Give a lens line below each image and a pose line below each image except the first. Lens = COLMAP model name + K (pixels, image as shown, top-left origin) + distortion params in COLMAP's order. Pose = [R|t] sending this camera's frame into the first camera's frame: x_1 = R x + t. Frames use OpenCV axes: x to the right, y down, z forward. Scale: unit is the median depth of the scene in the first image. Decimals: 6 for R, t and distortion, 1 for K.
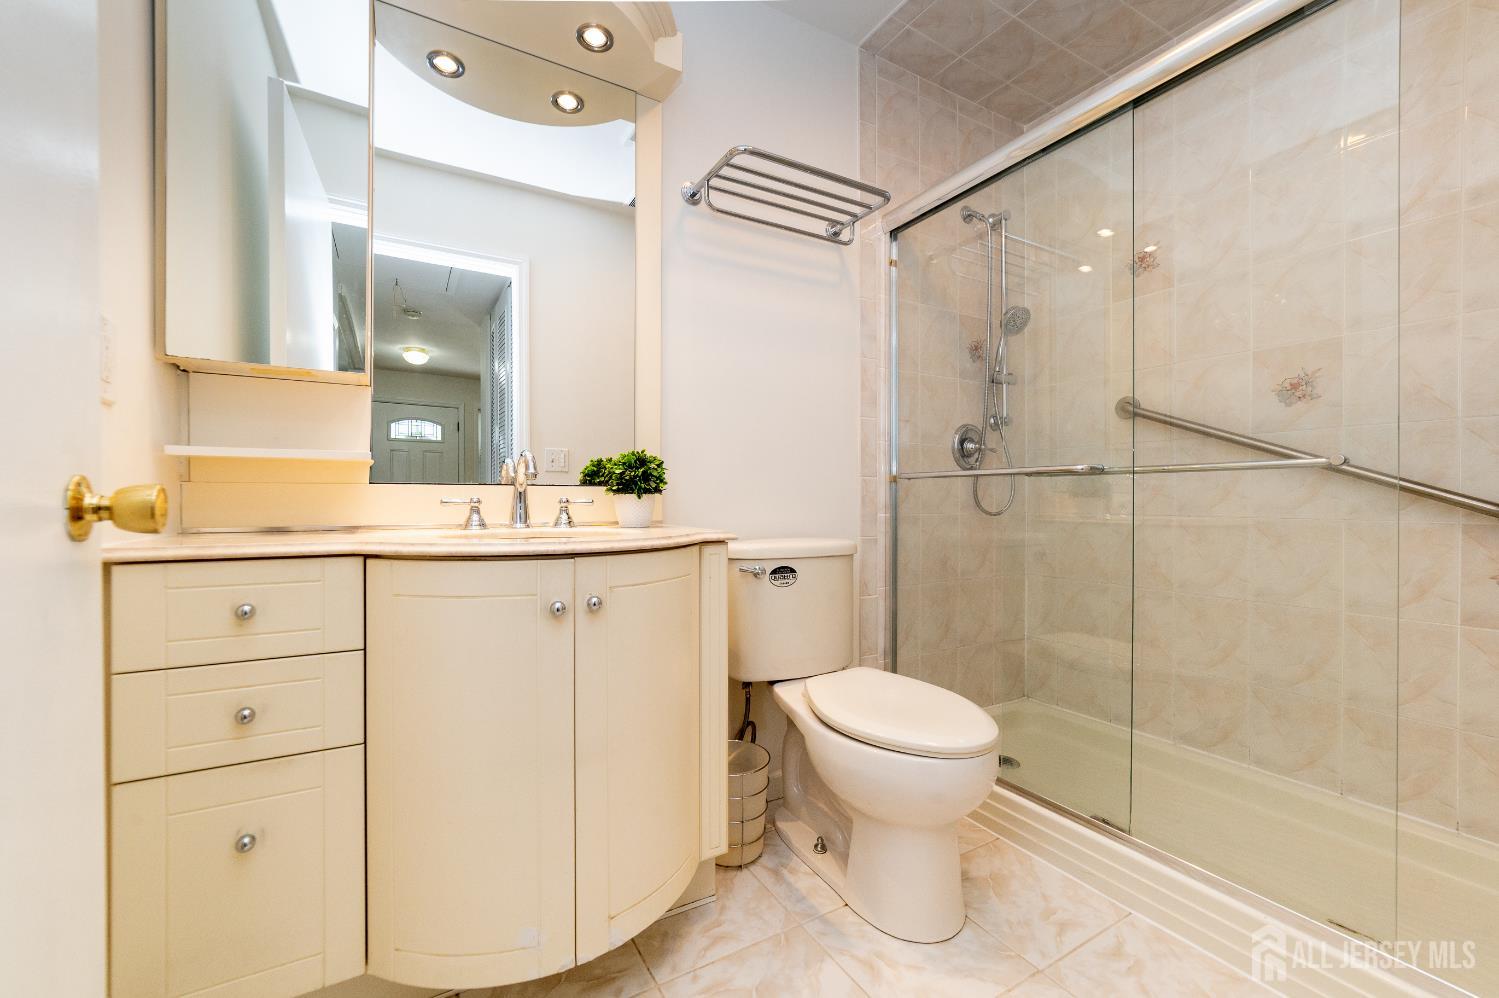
lens RADIAL K [[610.4, 0, 705.5], [0, 610.4, 499.5], [0, 0, 1]] dist [-0.019091, 0.004701]
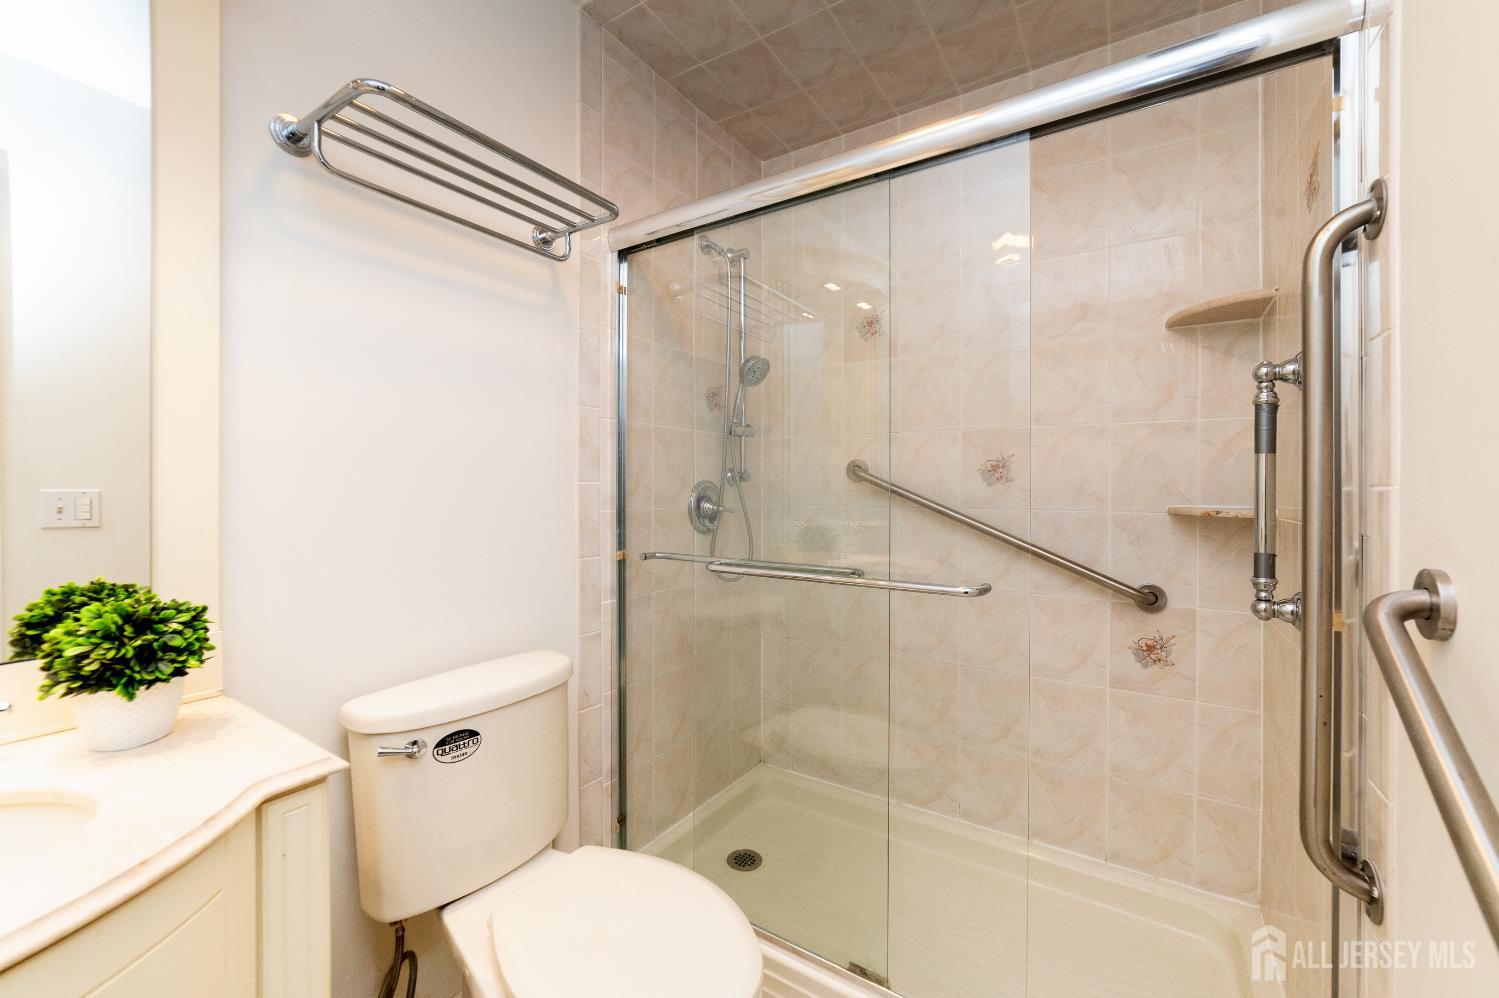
lens RADIAL K [[625.2, 0, 770.0], [0, 625.2, 466.2], [0, 0, 1]] dist [-0.017428, 0.004901]
pose [[0.860422, 0.012044, 0.509441, 0.066301], [0.009314, 0.999182, -0.039353, -0.132034], [-0.509498, 0.038605, 0.859605, 0.220450]]
